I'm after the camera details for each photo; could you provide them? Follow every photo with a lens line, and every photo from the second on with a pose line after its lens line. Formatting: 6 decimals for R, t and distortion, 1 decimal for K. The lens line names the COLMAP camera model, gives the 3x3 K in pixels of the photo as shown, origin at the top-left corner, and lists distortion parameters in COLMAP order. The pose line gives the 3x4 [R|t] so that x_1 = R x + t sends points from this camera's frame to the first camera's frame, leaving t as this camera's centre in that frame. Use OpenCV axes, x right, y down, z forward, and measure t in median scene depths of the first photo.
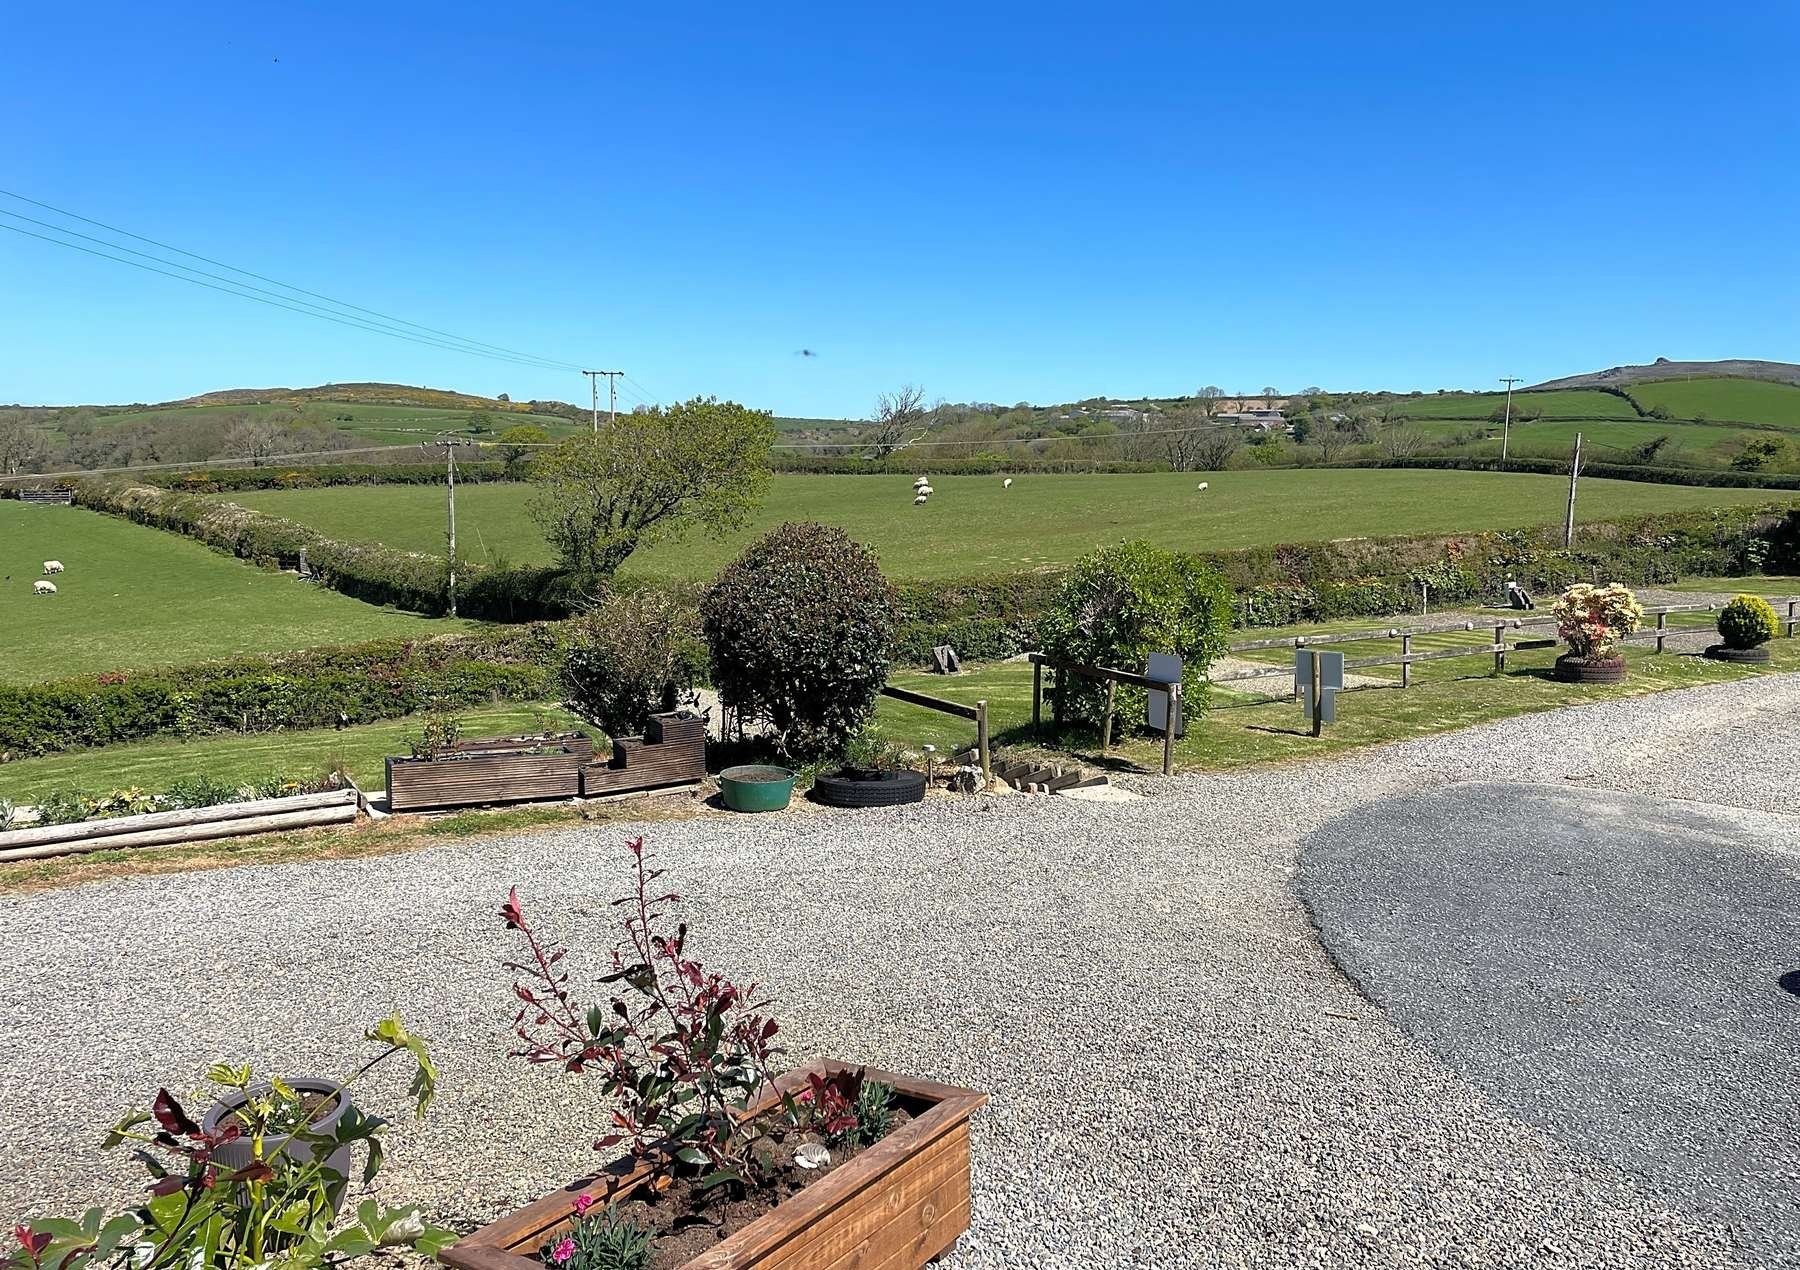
lens RADIAL K [[1327.1, 0, 900.7], [0, 1327.1, 665.9], [0, 0, 1]] dist [0.088976, -0.132088]
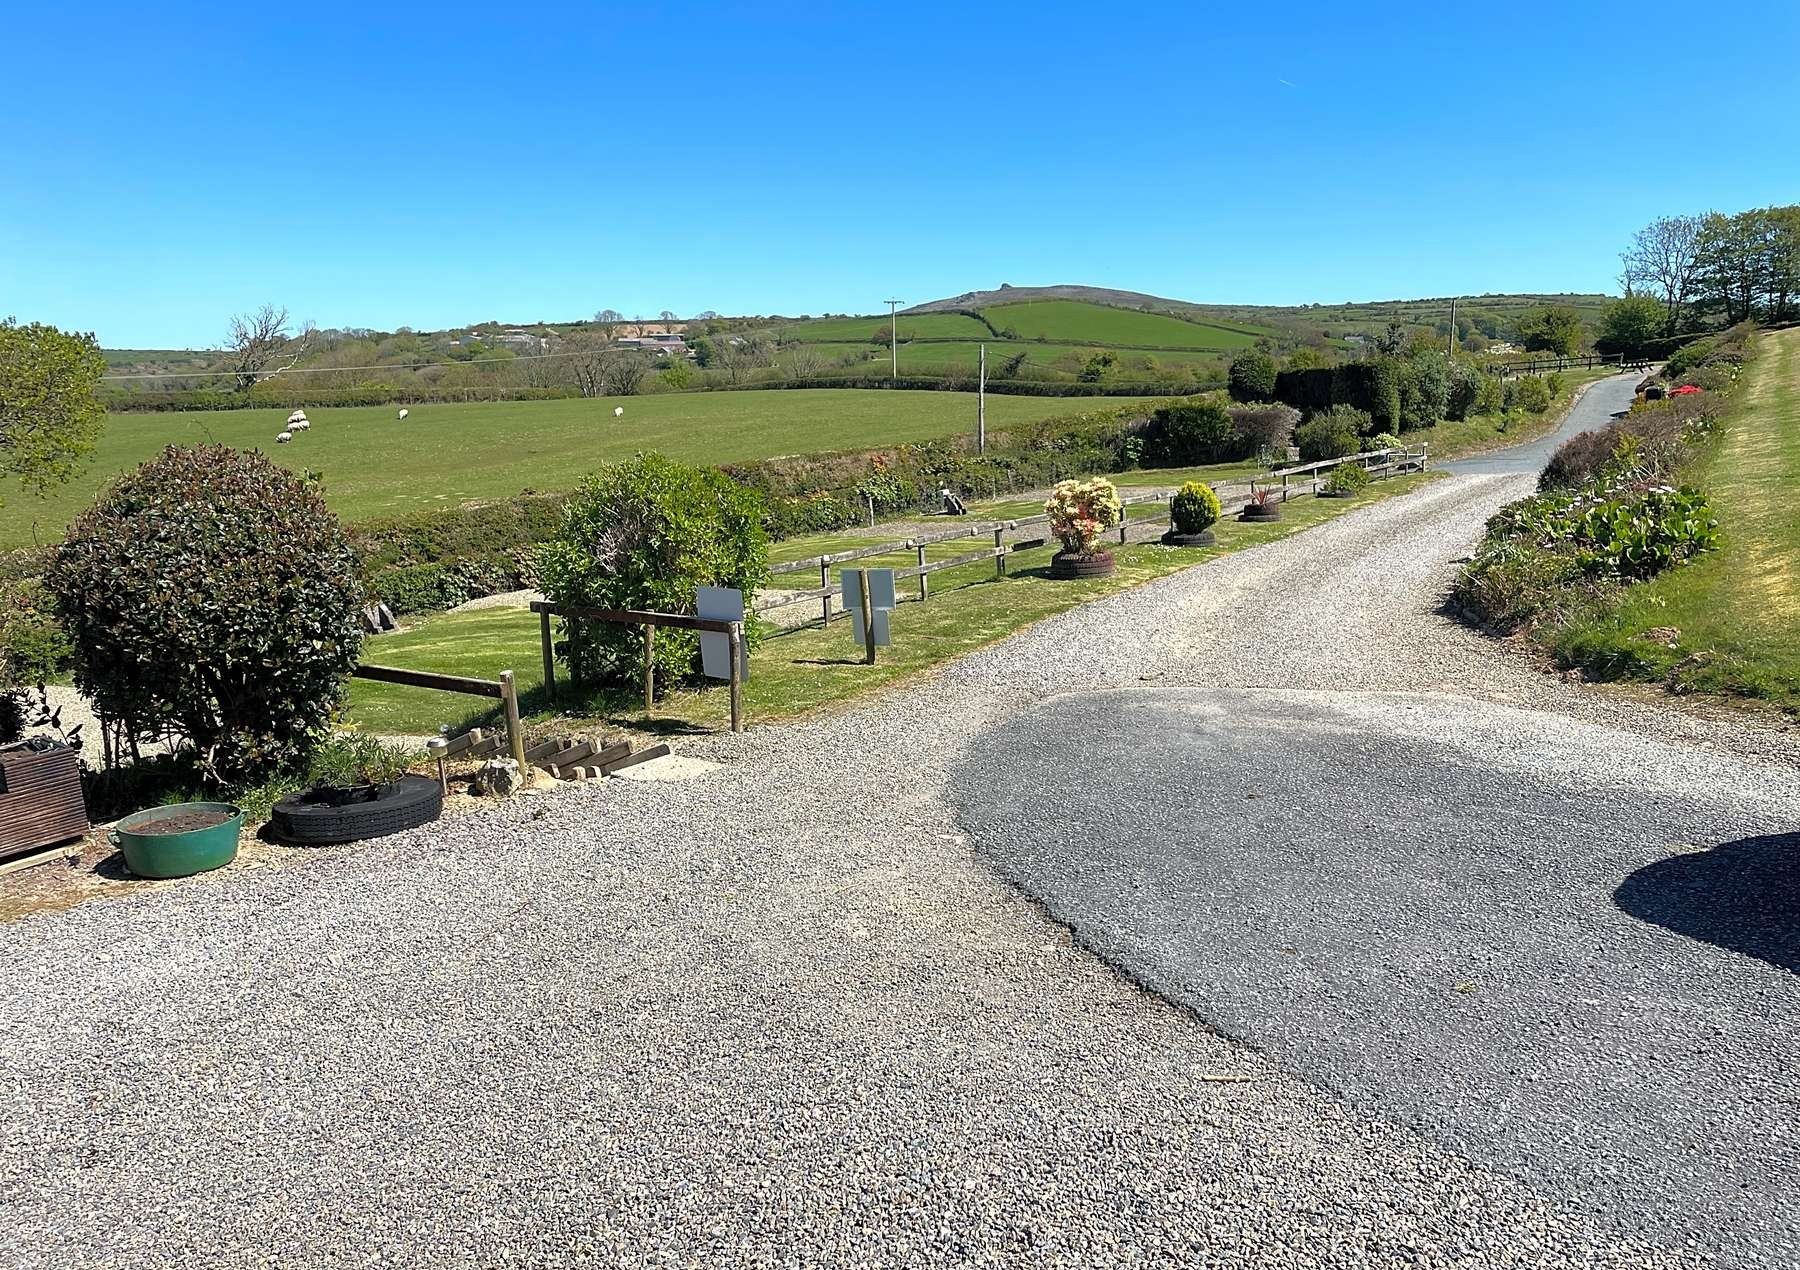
lens RADIAL K [[1327.1, 0, 900.7], [0, 1327.1, 665.9], [0, 0, 1]] dist [0.088976, -0.132088]
pose [[0.906384, -0.114418, 0.406666, -0.028269], [0.093230, 0.993066, 0.071613, -0.006429], [-0.412040, -0.026995, 0.910766, 0.144434]]
